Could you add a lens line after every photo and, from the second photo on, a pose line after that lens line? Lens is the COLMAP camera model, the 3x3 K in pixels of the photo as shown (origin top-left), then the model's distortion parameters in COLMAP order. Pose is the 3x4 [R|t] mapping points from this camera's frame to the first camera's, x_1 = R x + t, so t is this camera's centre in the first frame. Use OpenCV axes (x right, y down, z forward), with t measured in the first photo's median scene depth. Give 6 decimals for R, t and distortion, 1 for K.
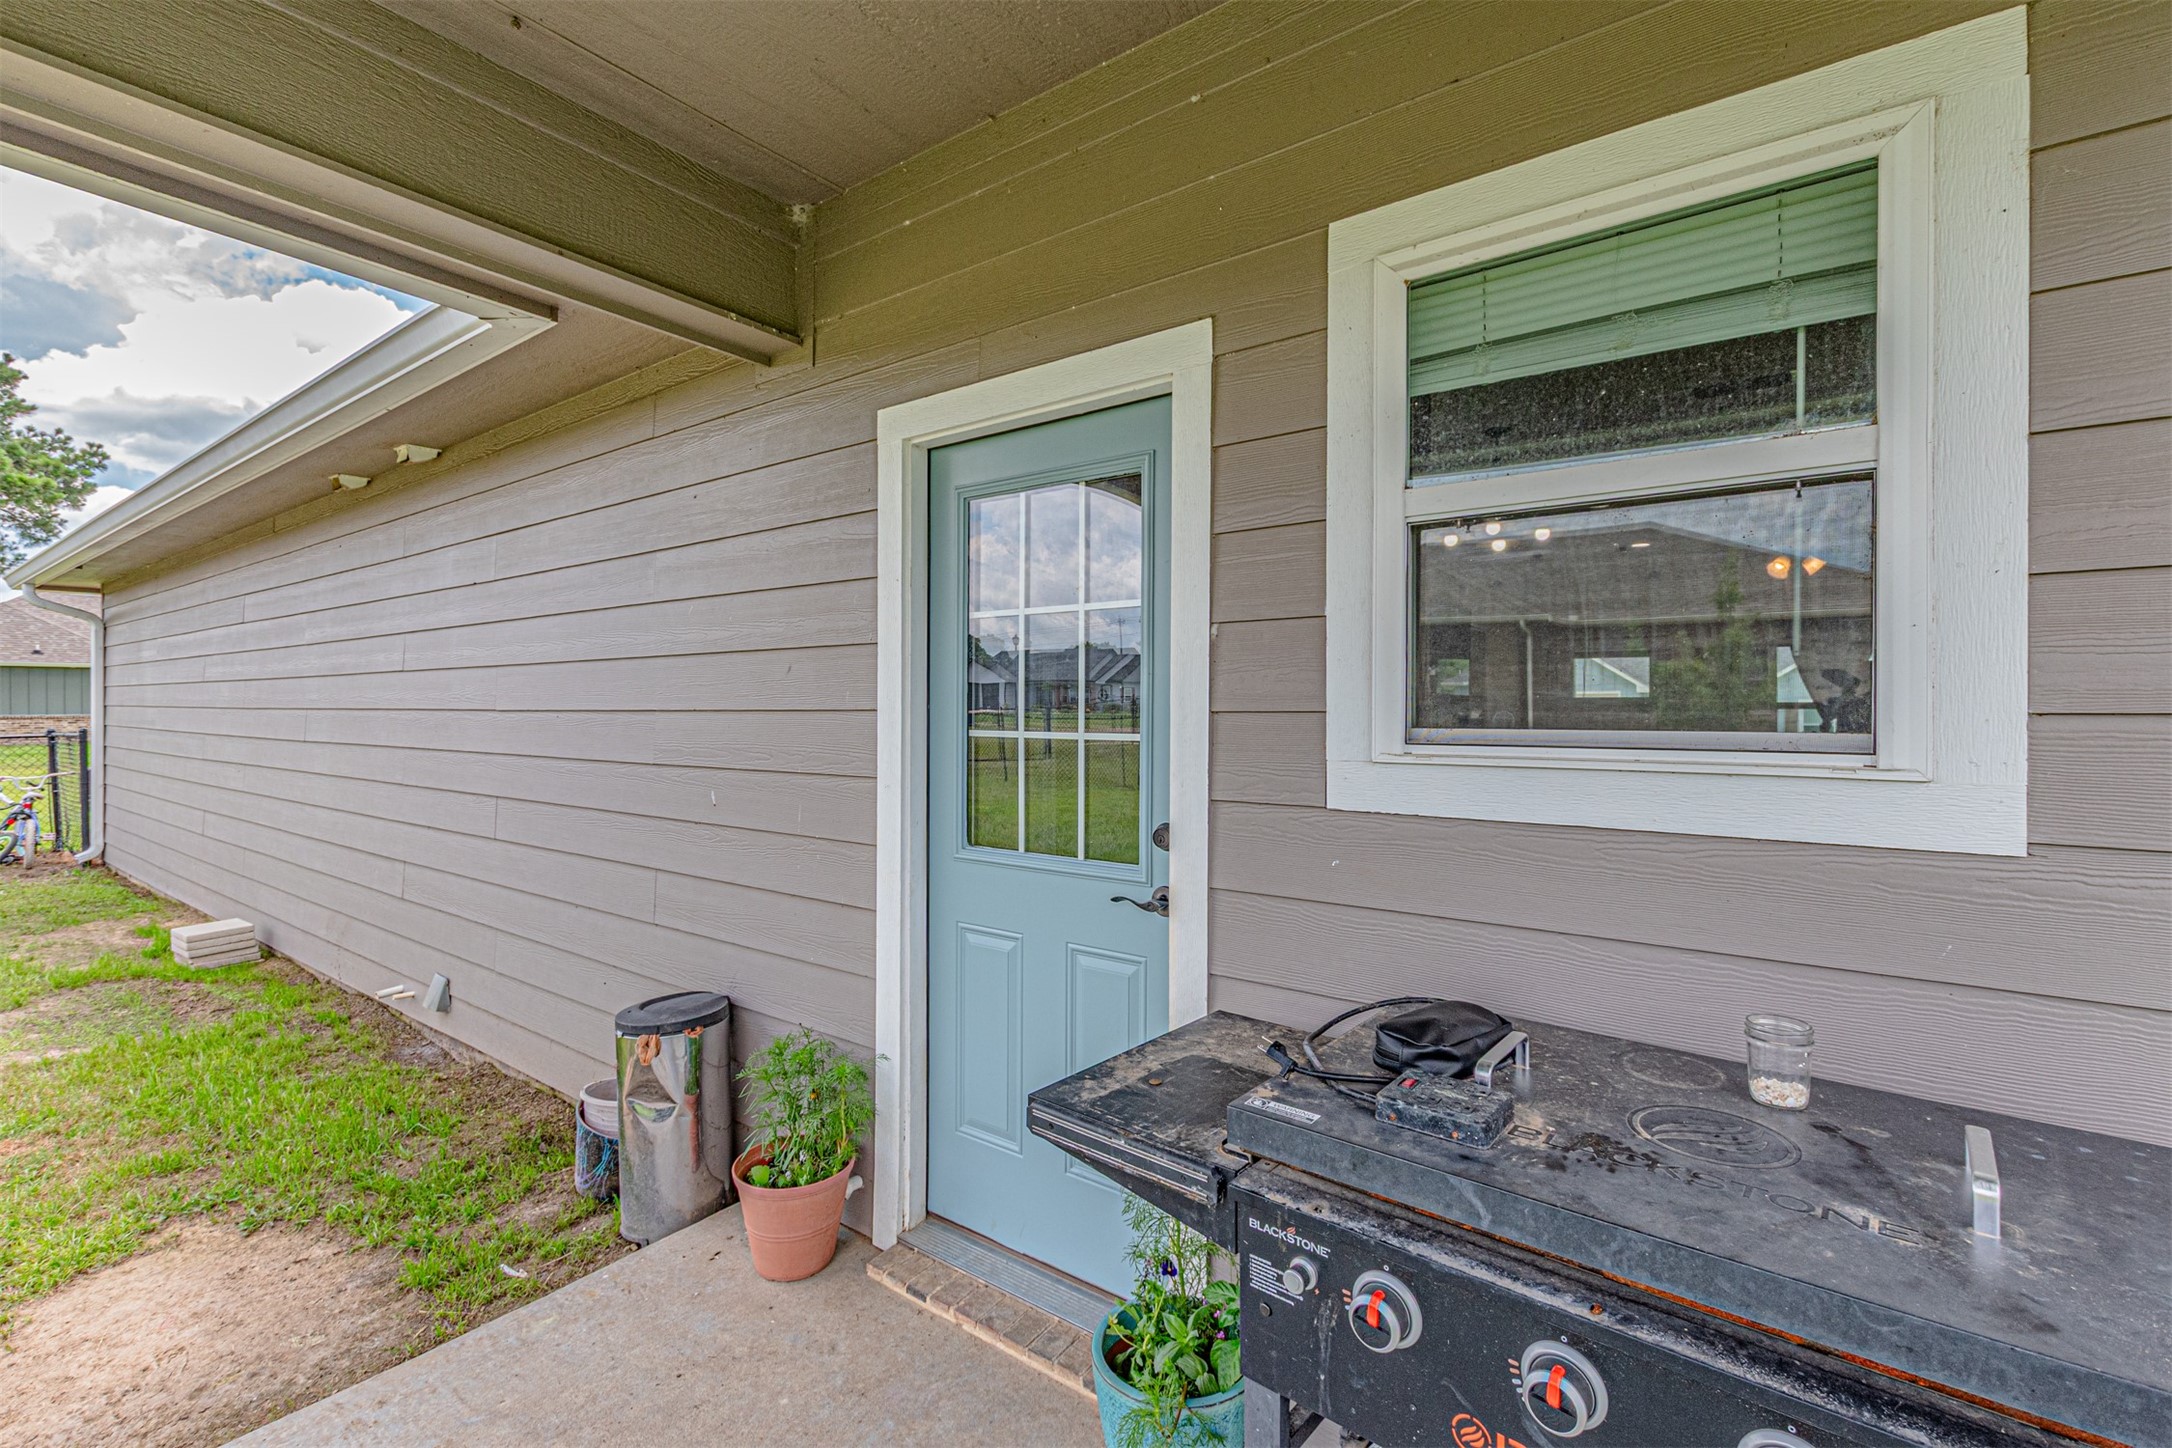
lens RADIAL K [[961.2, 0, 1079.9], [0, 961.2, 710.2], [0, 0, 1]] dist [0.005936, 0.000247]
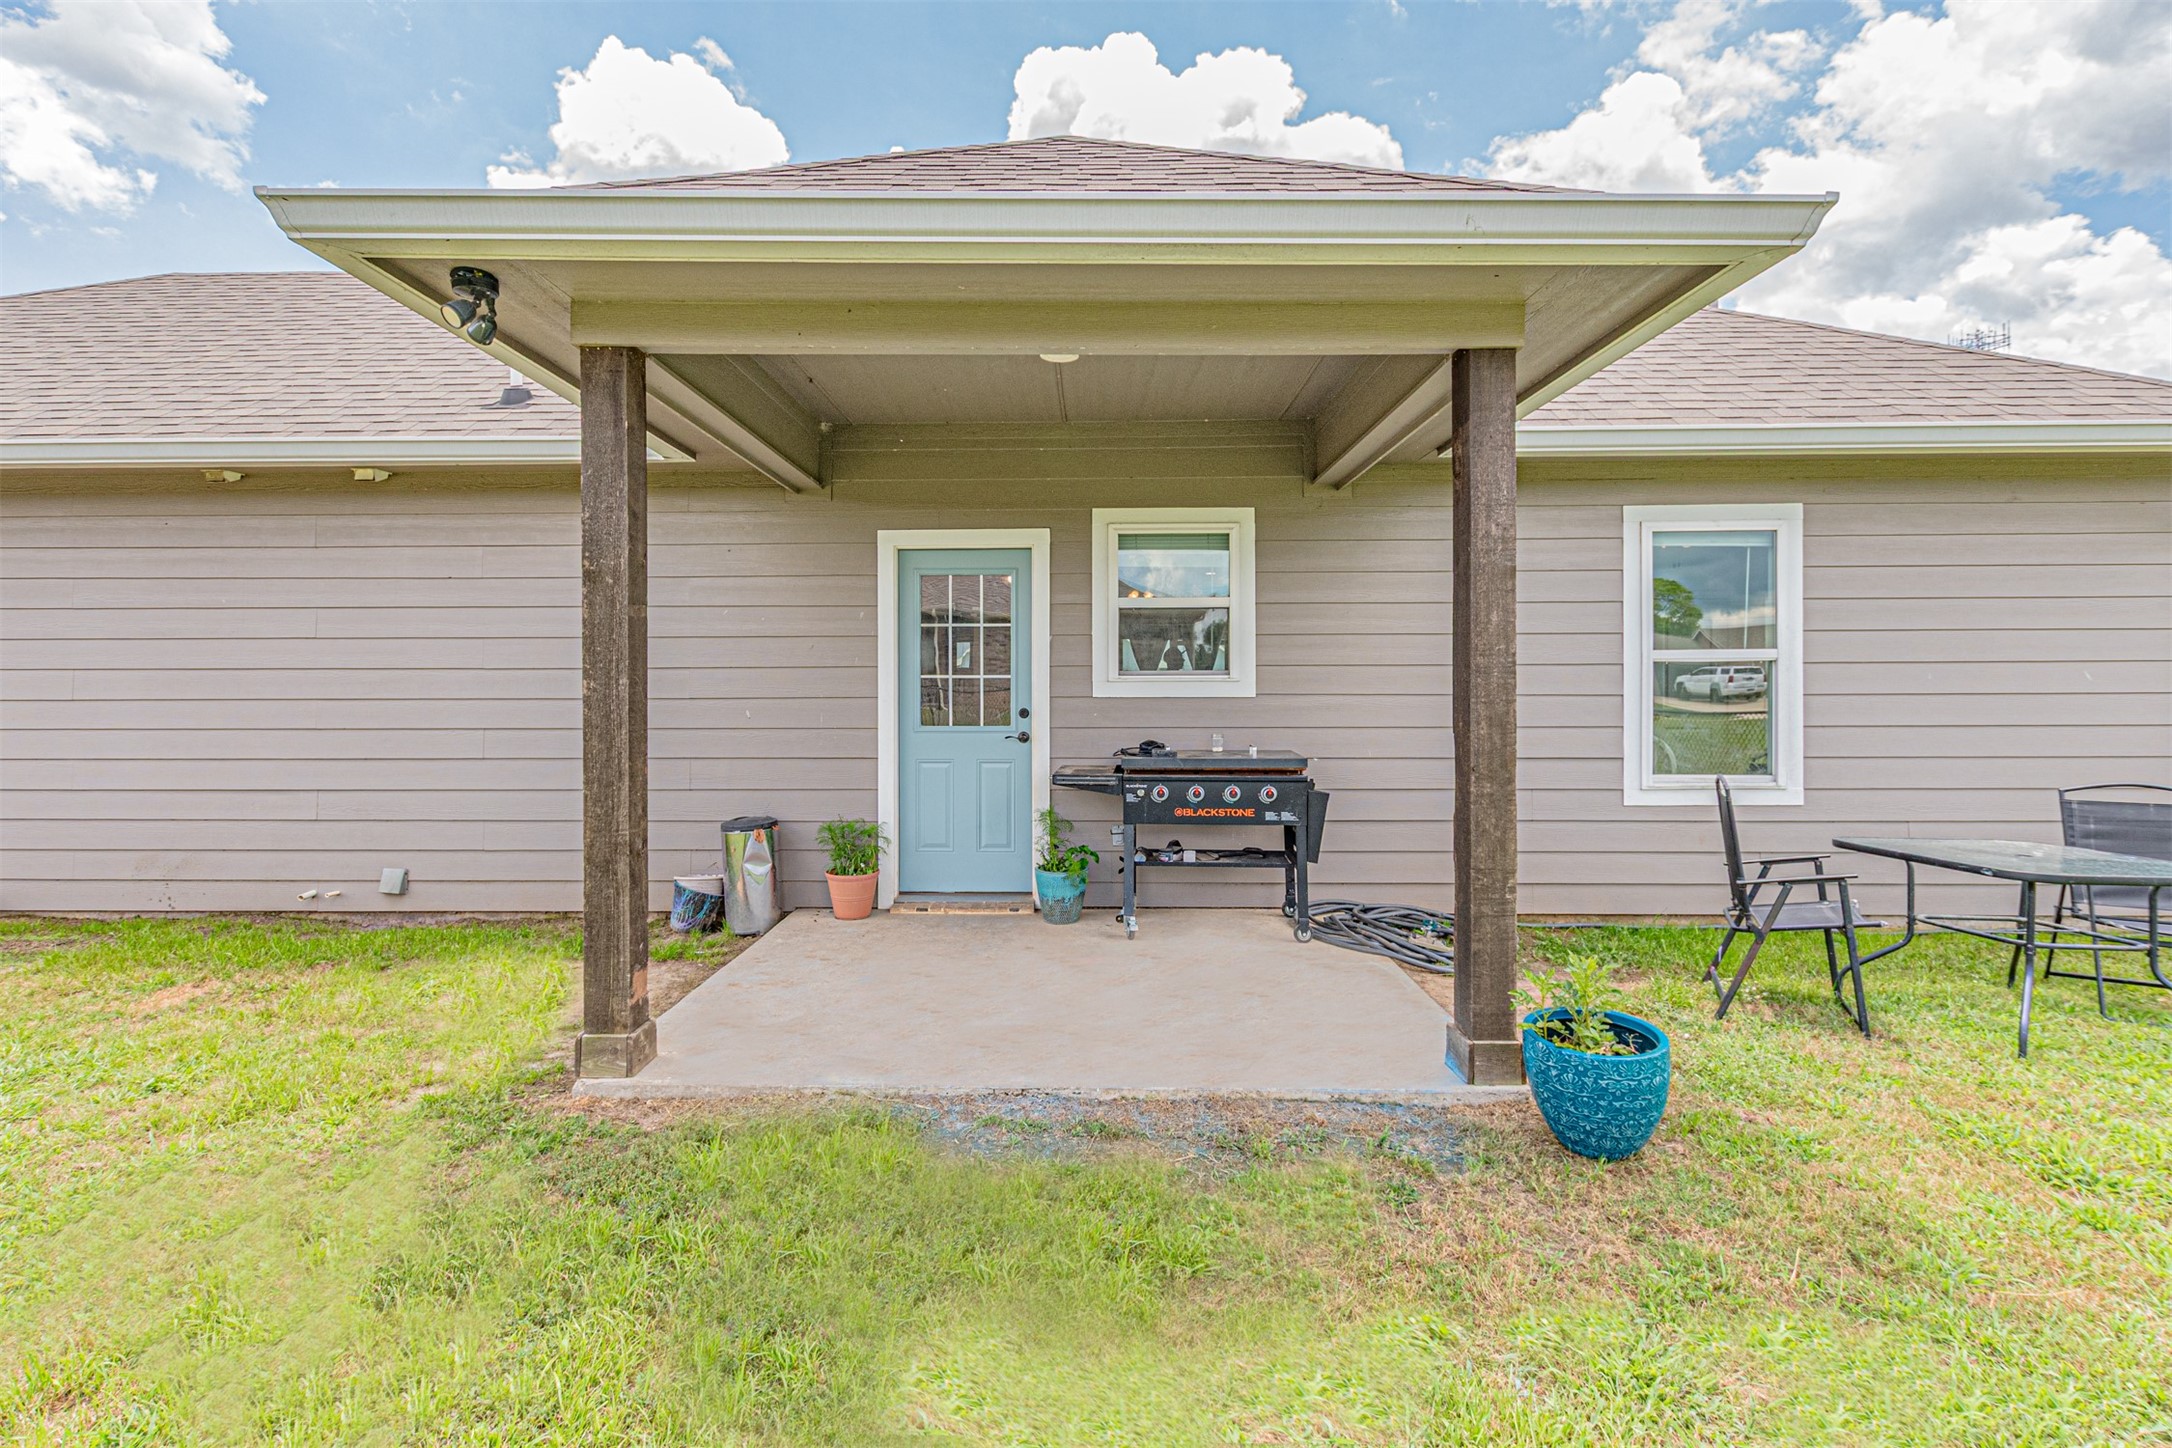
lens RADIAL K [[957.7, 0, 1079.0], [0, 957.7, 687.9], [0, 0, 1]] dist [0.004687, 0.000204]
pose [[0.810527, -0.009680, 0.585621, -1.131981], [0.004937, 0.999941, 0.009695, 0.029771], [-0.585681, -0.004967, 0.810527, -1.050646]]
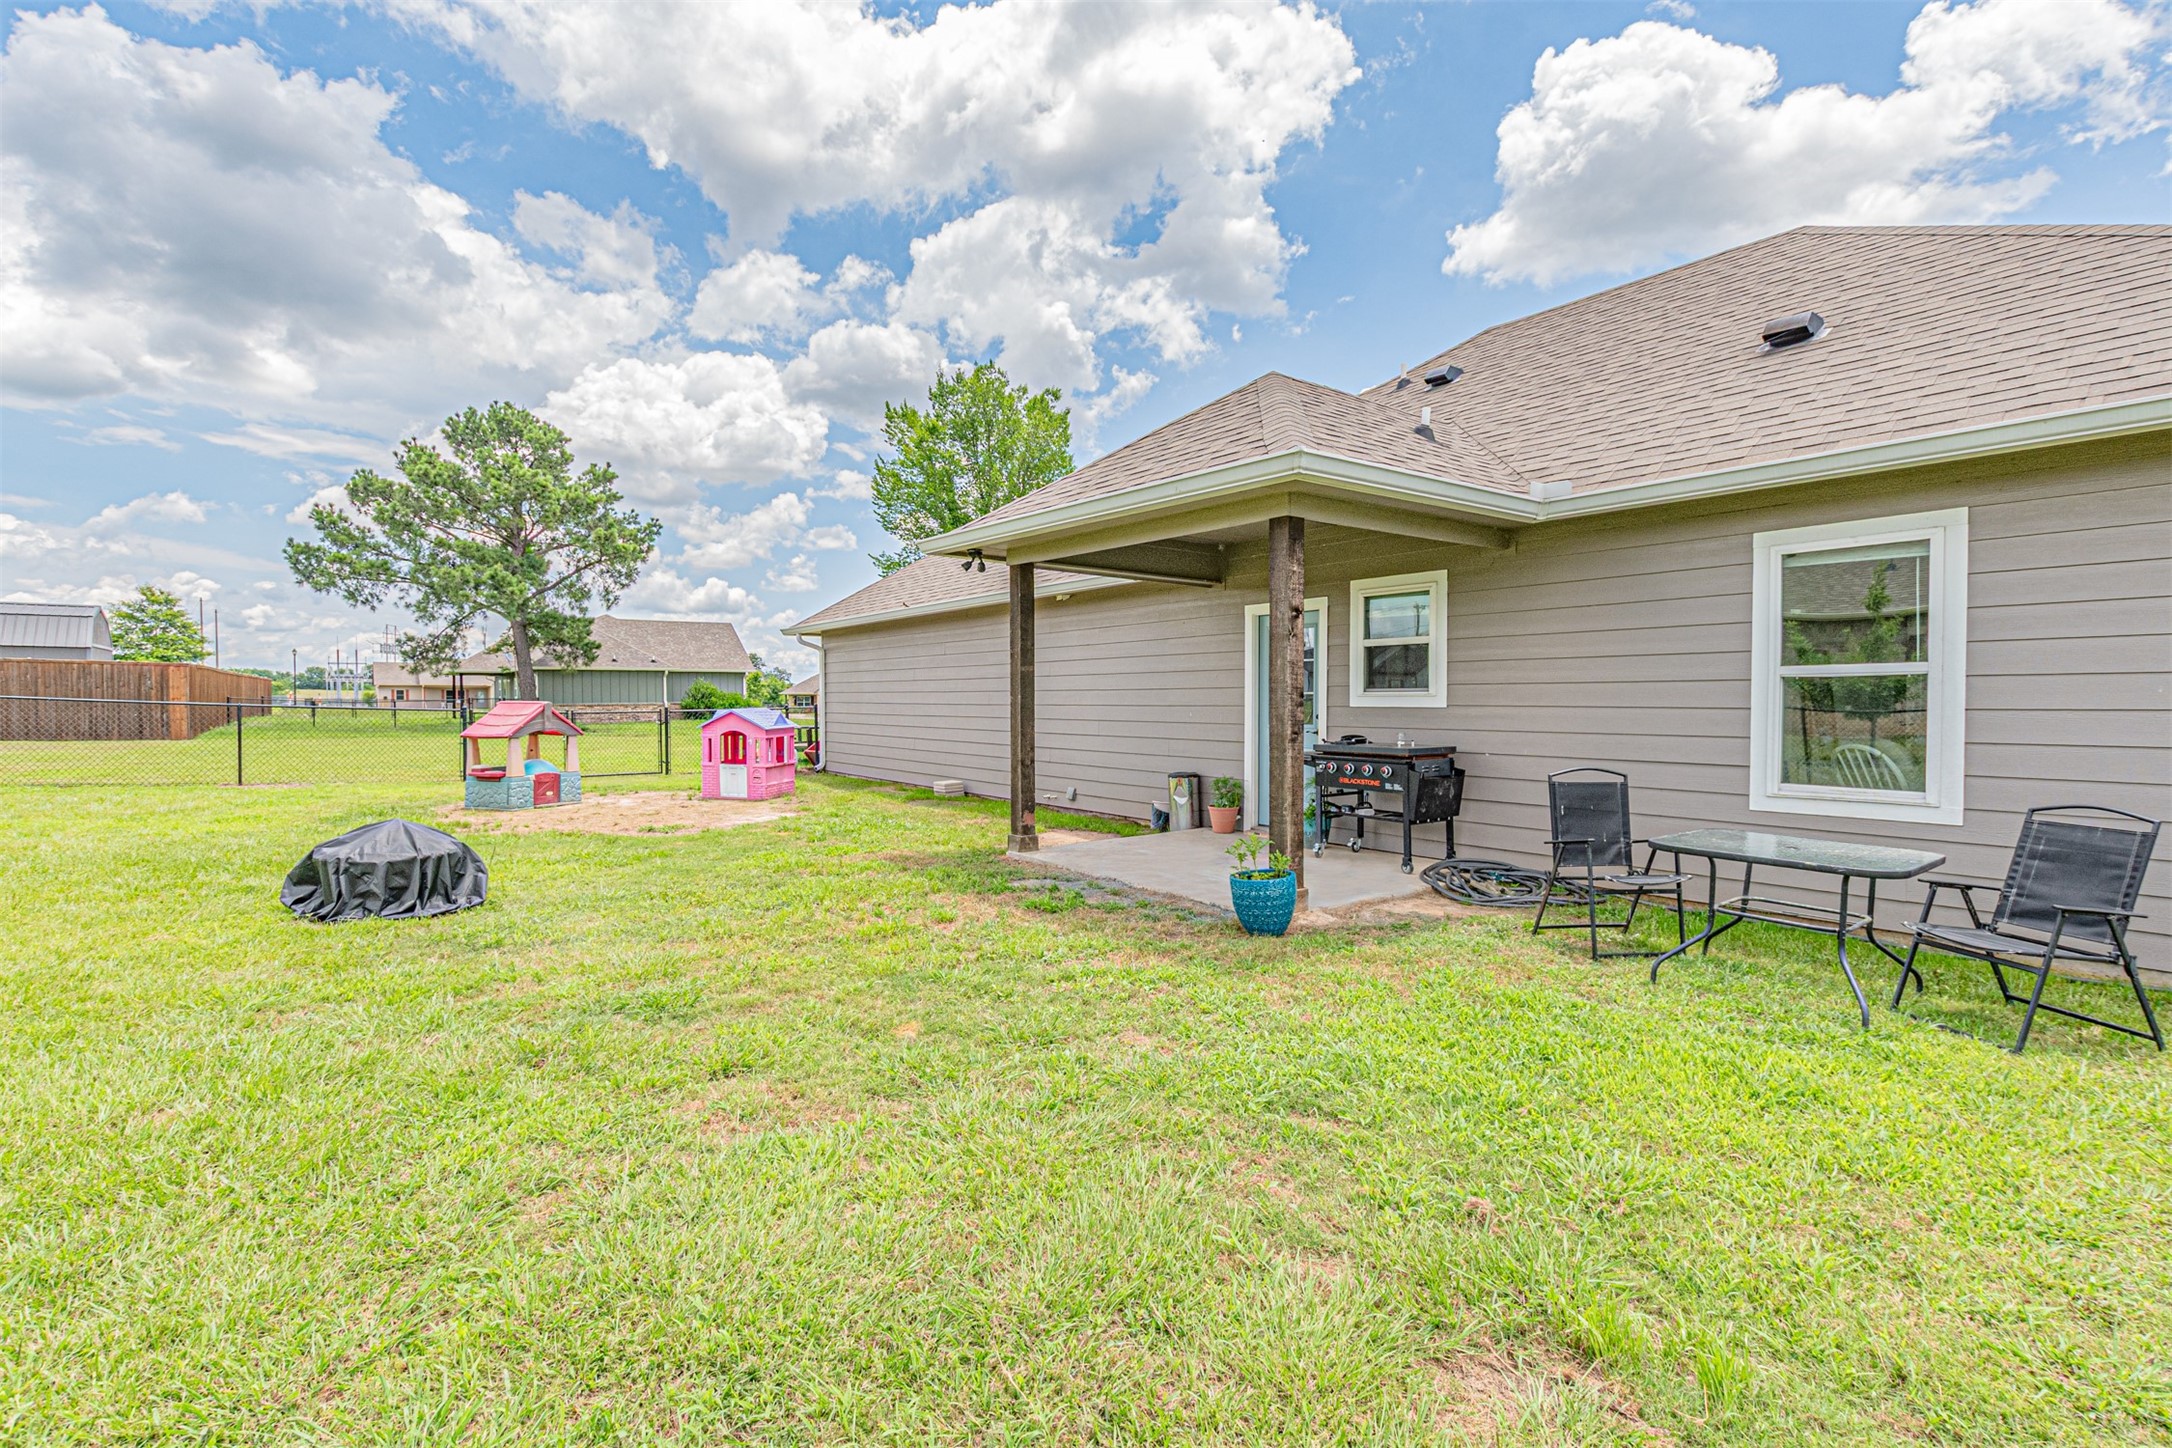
lens RADIAL K [[961.2, 0, 1079.9], [0, 961.2, 710.2], [0, 0, 1]] dist [0.005936, 0.000247]
pose [[0.960018, -0.000418, -0.279938, 0.218881], [0.003634, 0.999933, 0.010968, 0.045337], [0.279915, -0.011547, 0.959955, -2.732585]]
